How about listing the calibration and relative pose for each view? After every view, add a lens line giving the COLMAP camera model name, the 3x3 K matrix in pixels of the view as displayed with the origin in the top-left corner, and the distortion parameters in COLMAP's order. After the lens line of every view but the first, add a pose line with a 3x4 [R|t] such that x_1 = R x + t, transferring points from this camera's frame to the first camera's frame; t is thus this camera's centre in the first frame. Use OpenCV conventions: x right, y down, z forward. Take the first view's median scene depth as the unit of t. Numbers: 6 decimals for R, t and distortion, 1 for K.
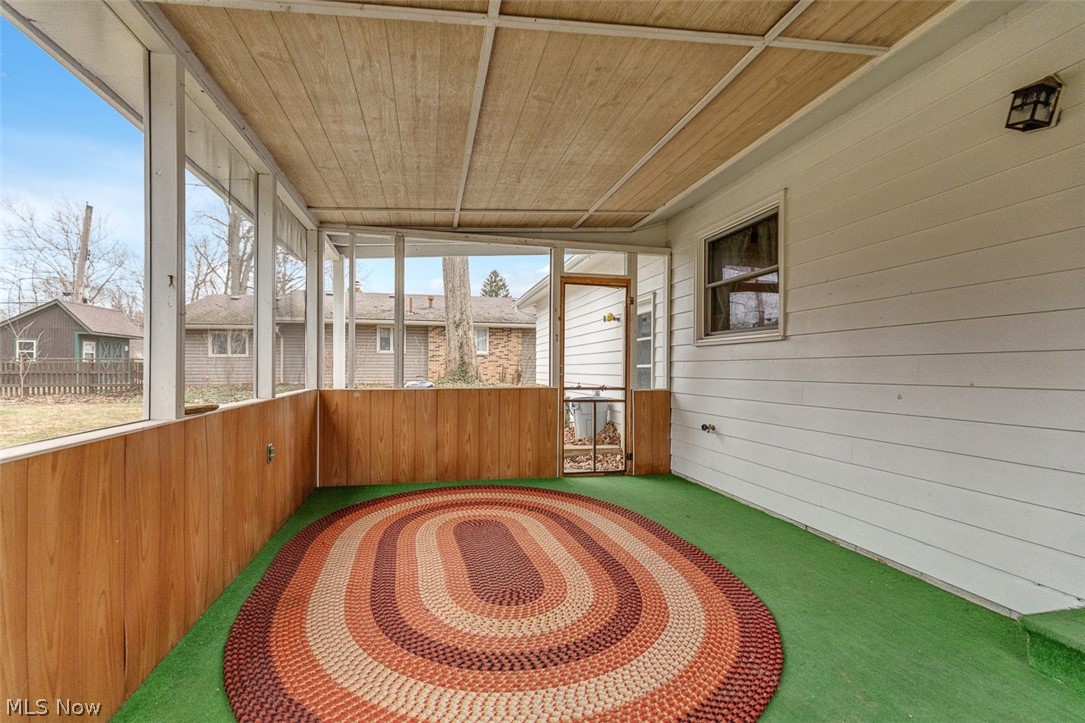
lens RADIAL K [[492.2, 0, 545.9], [0, 492.2, 368.9], [0, 0, 1]] dist [0.014622, -0.000366]
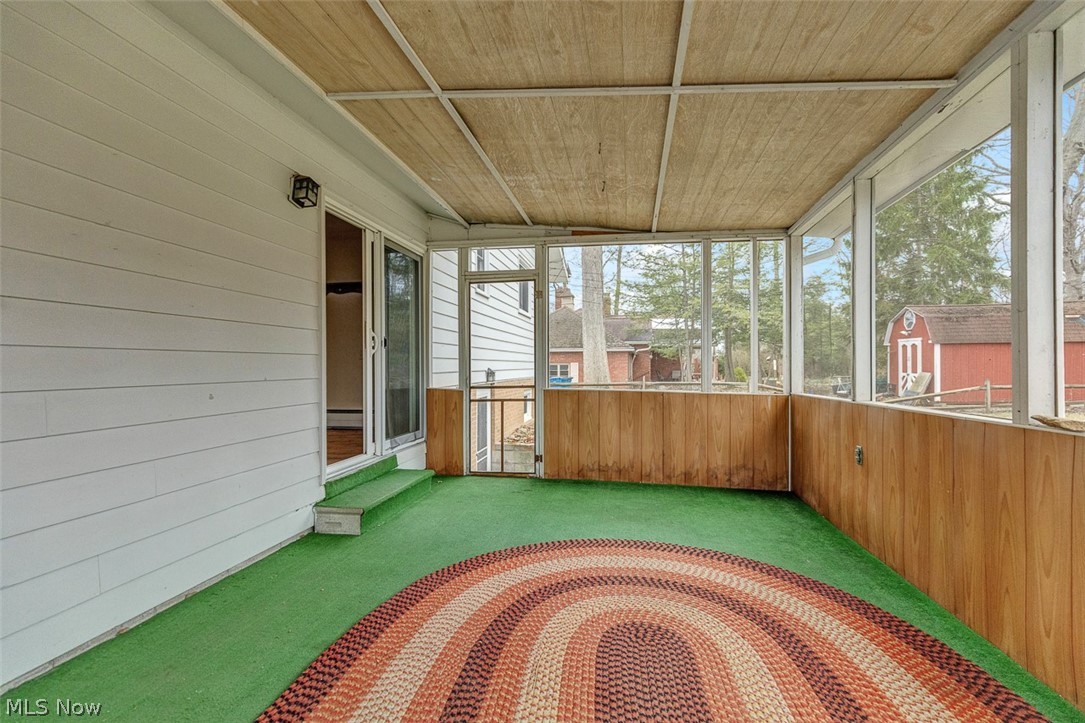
lens RADIAL K [[492.2, 0, 545.9], [0, 492.2, 368.9], [0, 0, 1]] dist [0.014622, -0.000366]
pose [[-0.919955, -0.002005, 0.392018, -0.251008], [-0.003405, 0.999990, -0.002875, 0.006804], [-0.392008, -0.003980, -0.919953, 1.886789]]
